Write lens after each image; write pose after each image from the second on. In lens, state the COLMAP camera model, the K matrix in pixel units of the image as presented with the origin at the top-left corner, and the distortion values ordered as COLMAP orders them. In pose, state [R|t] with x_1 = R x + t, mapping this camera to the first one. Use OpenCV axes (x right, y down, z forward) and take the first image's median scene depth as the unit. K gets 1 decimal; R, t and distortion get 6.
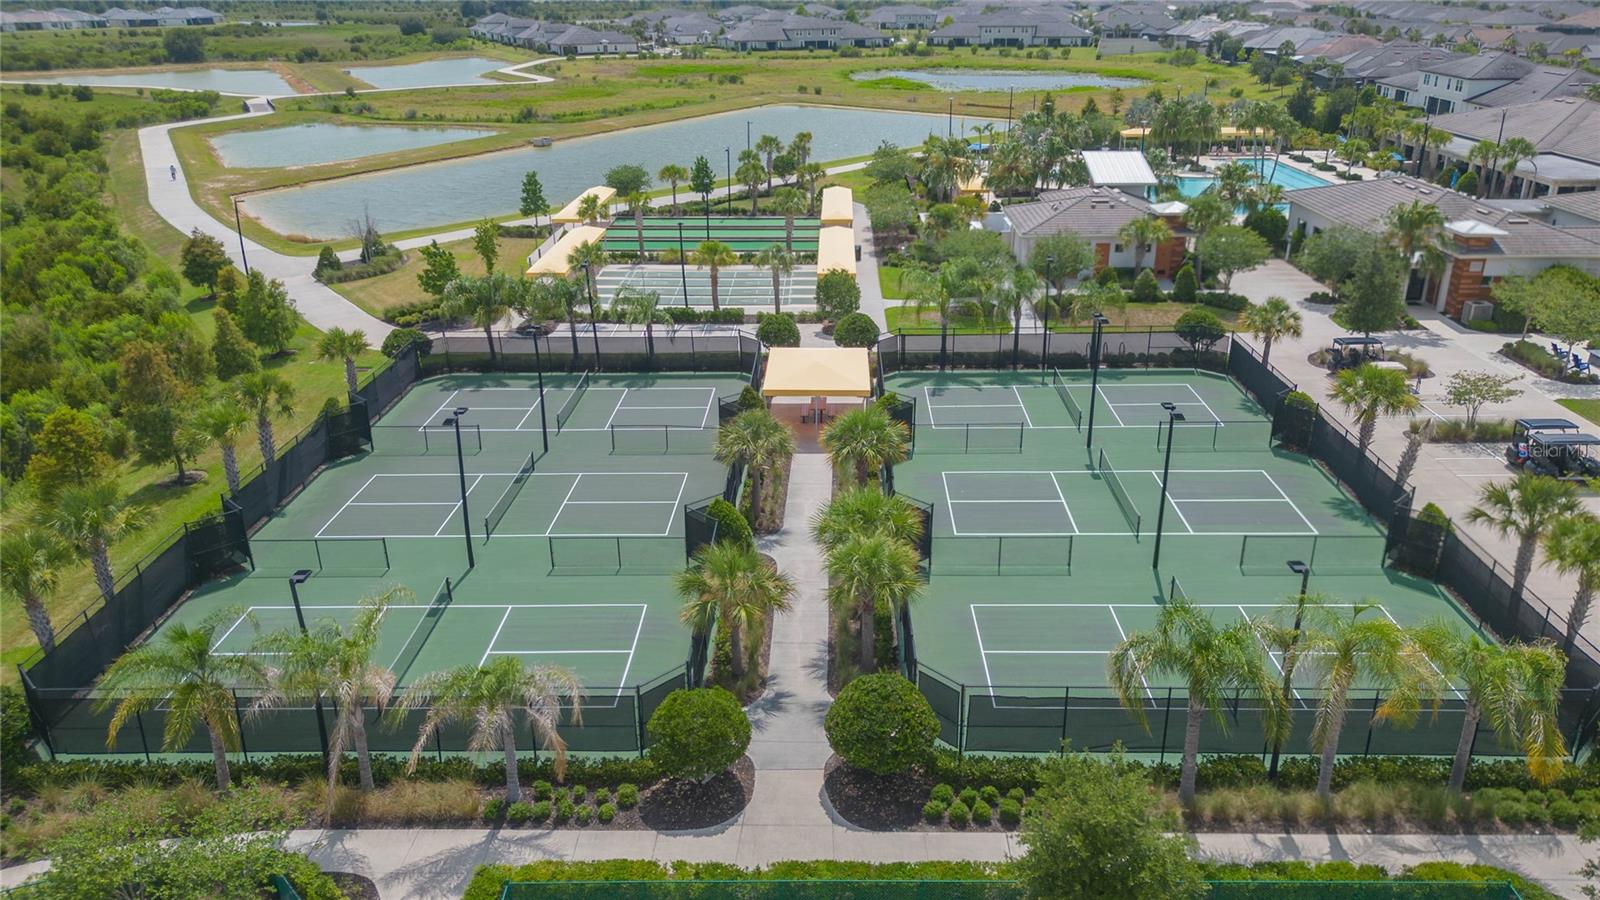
lens RADIAL K [[1204.4, 0, 800.0], [0, 1204.4, 450.0], [0, 0, 1]] dist [0.055789, -0.050737]
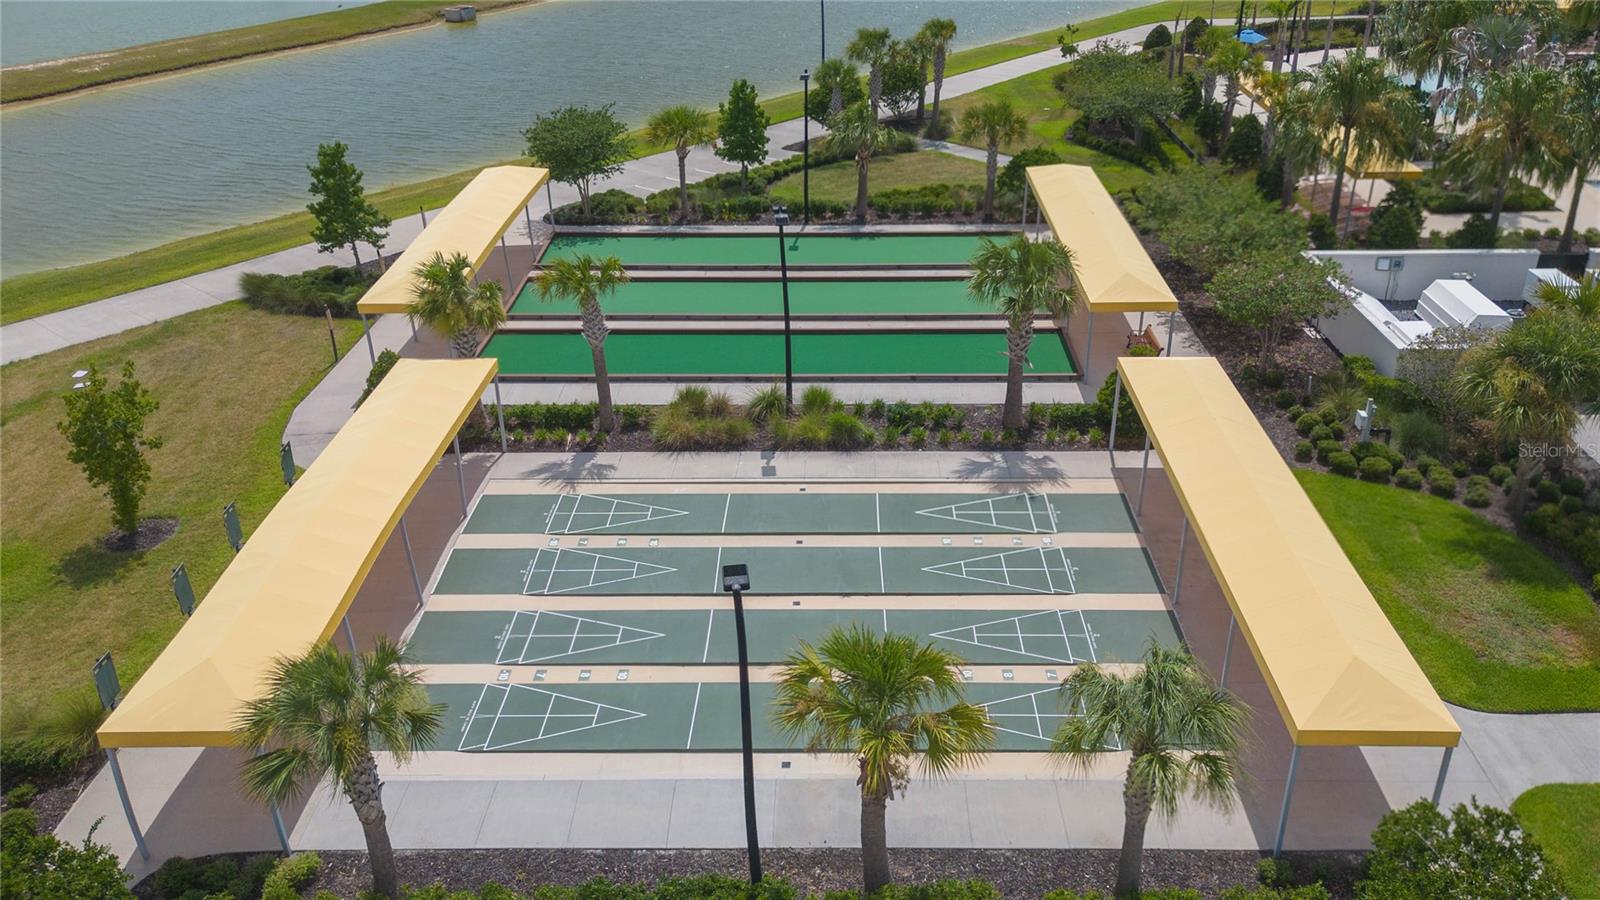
lens RADIAL K [[1204.4, 0, 800.0], [0, 1204.4, 450.0], [0, 0, 1]] dist [0.055789, -0.050737]
pose [[0.999997, 0.002094, 0.000987, -0.057742], [-0.002197, 0.992797, 0.119788, -0.154868], [-0.000729, -0.119790, 0.992799, 0.512060]]
